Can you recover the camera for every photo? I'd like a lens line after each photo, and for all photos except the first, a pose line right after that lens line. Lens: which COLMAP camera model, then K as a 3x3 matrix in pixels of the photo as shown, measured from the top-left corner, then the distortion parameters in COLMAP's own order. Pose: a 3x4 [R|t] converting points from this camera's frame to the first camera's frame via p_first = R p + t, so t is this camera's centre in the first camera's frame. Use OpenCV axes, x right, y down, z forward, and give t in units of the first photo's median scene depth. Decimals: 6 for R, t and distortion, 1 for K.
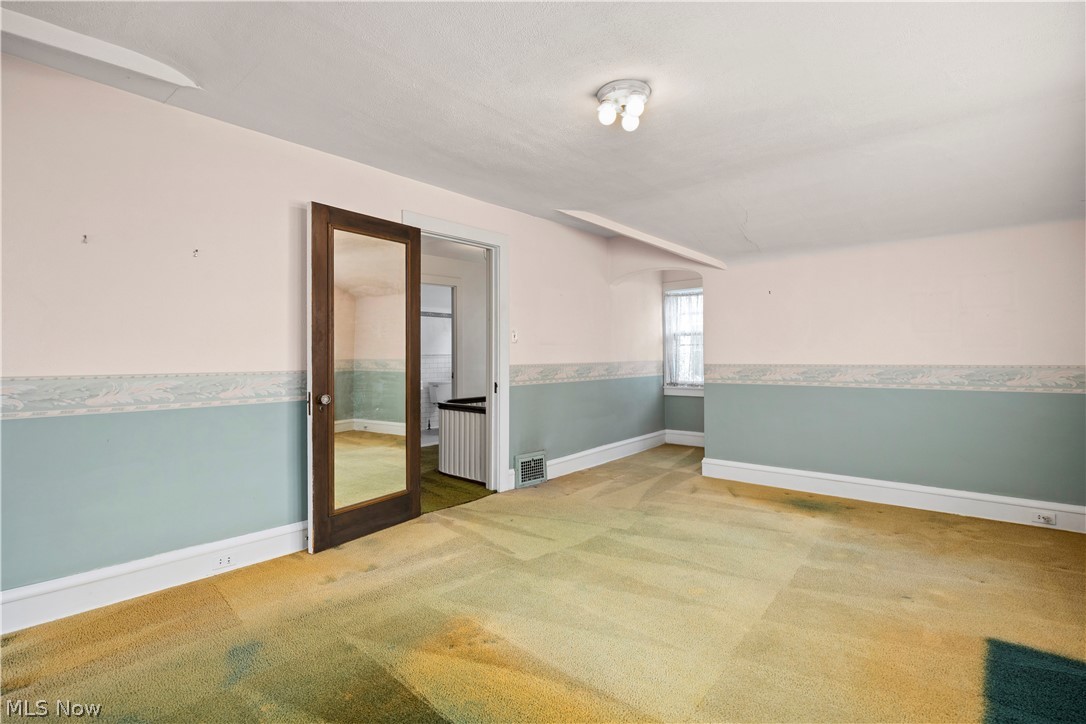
lens RADIAL K [[508.5, 0, 555.9], [0, 508.5, 346.6], [0, 0, 1]] dist [0.004791, -0.000578]
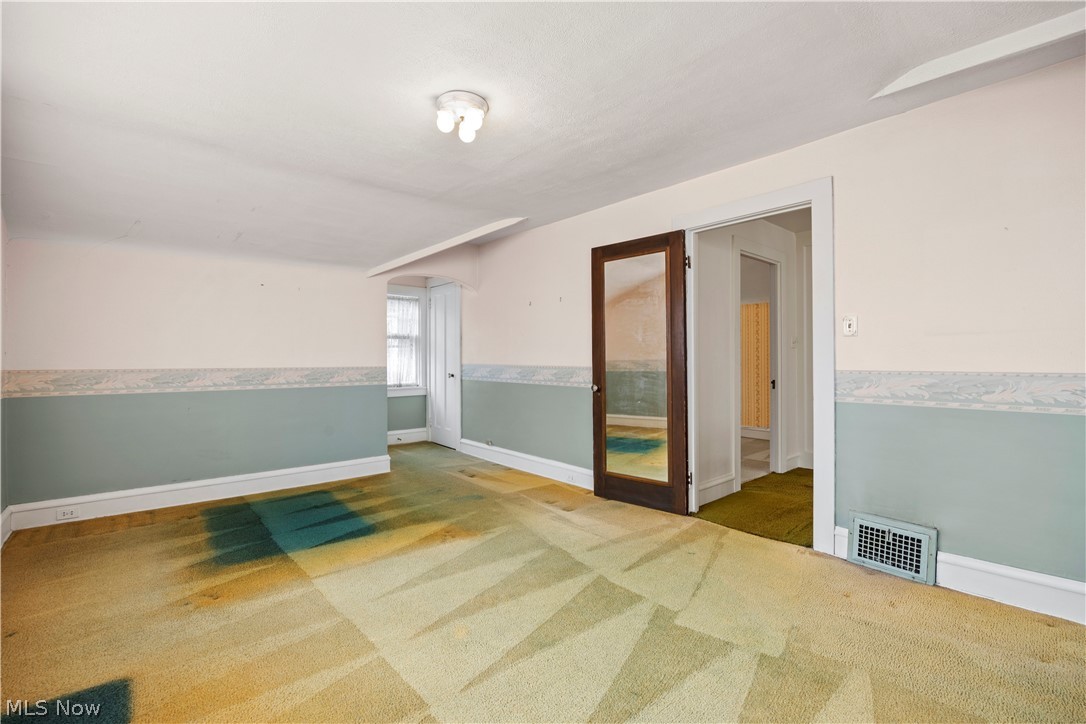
lens RADIAL K [[488.4, 0, 535.4], [0, 488.4, 359.6], [0, 0, 1]] dist [-0.002637, 0.000288]
pose [[-0.167523, 0.007764, -0.985838, 0.680794], [0.024566, 0.999691, 0.003699, 0.012339], [0.985562, -0.023598, -0.167662, 0.811879]]
